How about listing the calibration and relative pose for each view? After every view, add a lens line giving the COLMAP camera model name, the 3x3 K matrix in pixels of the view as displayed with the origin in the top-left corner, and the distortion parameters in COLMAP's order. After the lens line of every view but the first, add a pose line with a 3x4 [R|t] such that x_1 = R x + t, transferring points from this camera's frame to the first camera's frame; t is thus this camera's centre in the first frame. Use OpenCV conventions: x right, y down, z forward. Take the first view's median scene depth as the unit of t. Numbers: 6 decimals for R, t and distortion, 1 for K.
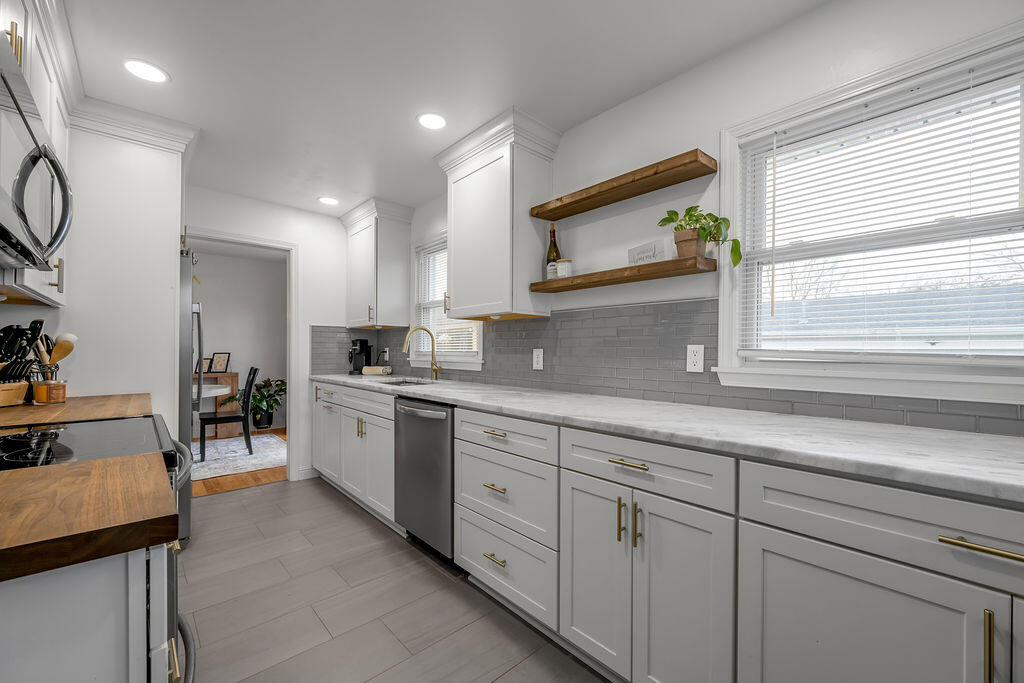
lens RADIAL K [[410.5, 0, 512.0], [0, 410.5, 341.5], [0, 0, 1]] dist [0.000011, 0.000084]
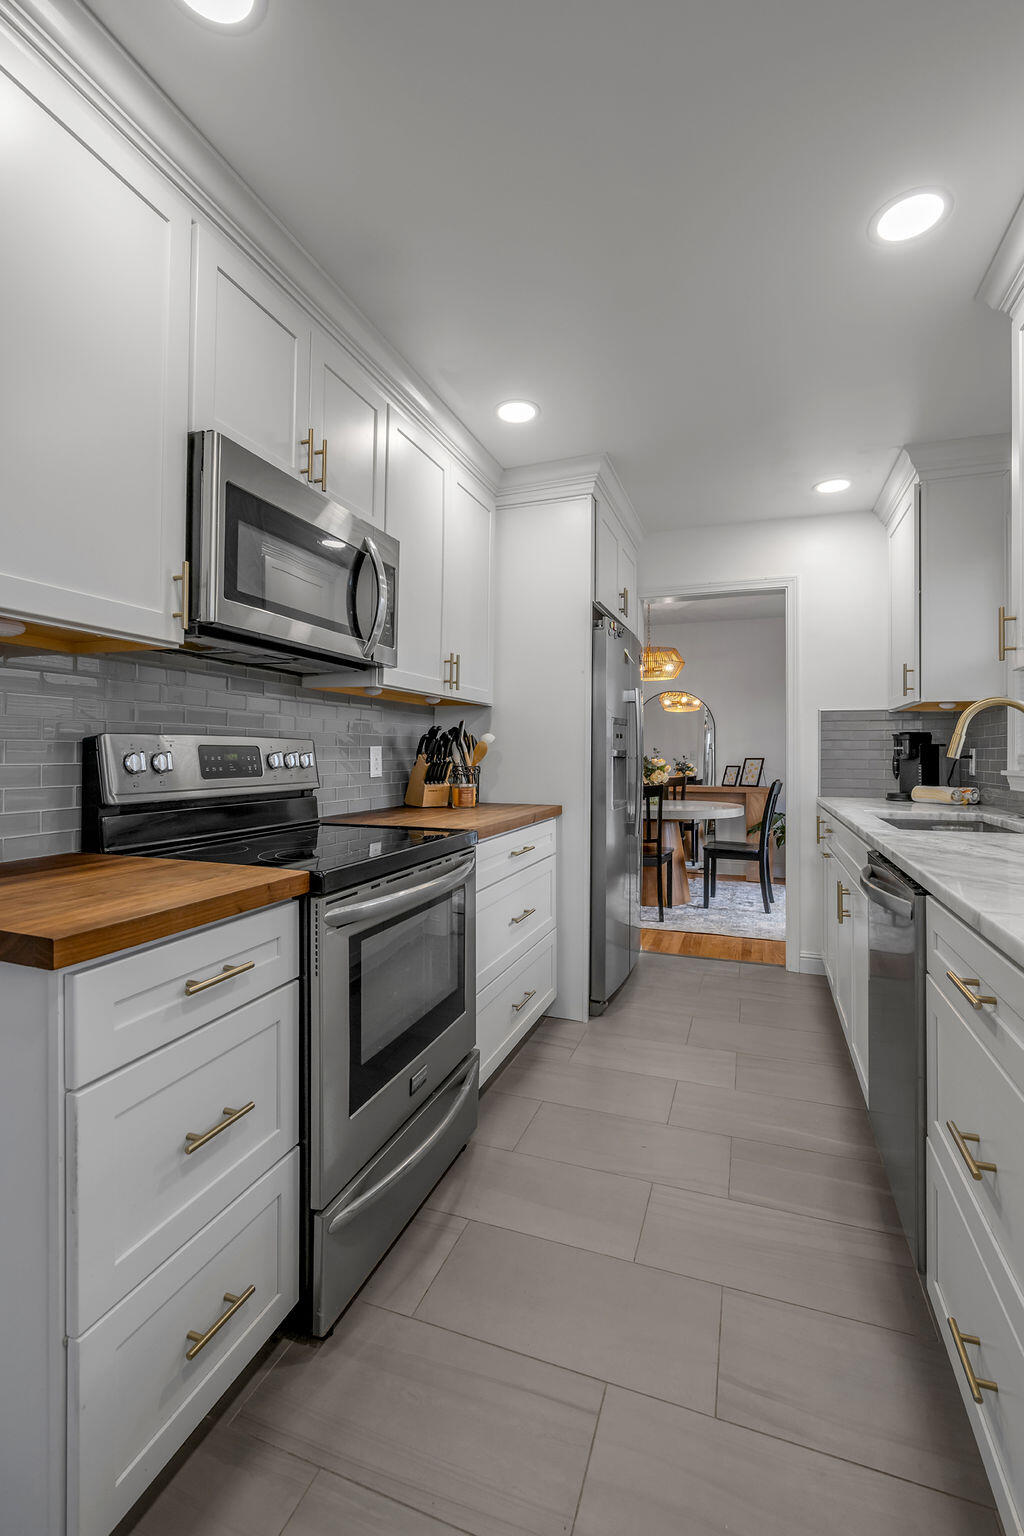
lens RADIAL K [[654.0, 0, 516.0], [0, 654.0, 740.4], [0, 0, 1]] dist [-0.000140, -0.000078]
pose [[0.468167, -0.018290, -0.883451, 0.125278], [0.015592, 0.999801, -0.012436, 0.007364], [0.883502, -0.007953, 0.468359, 0.188725]]
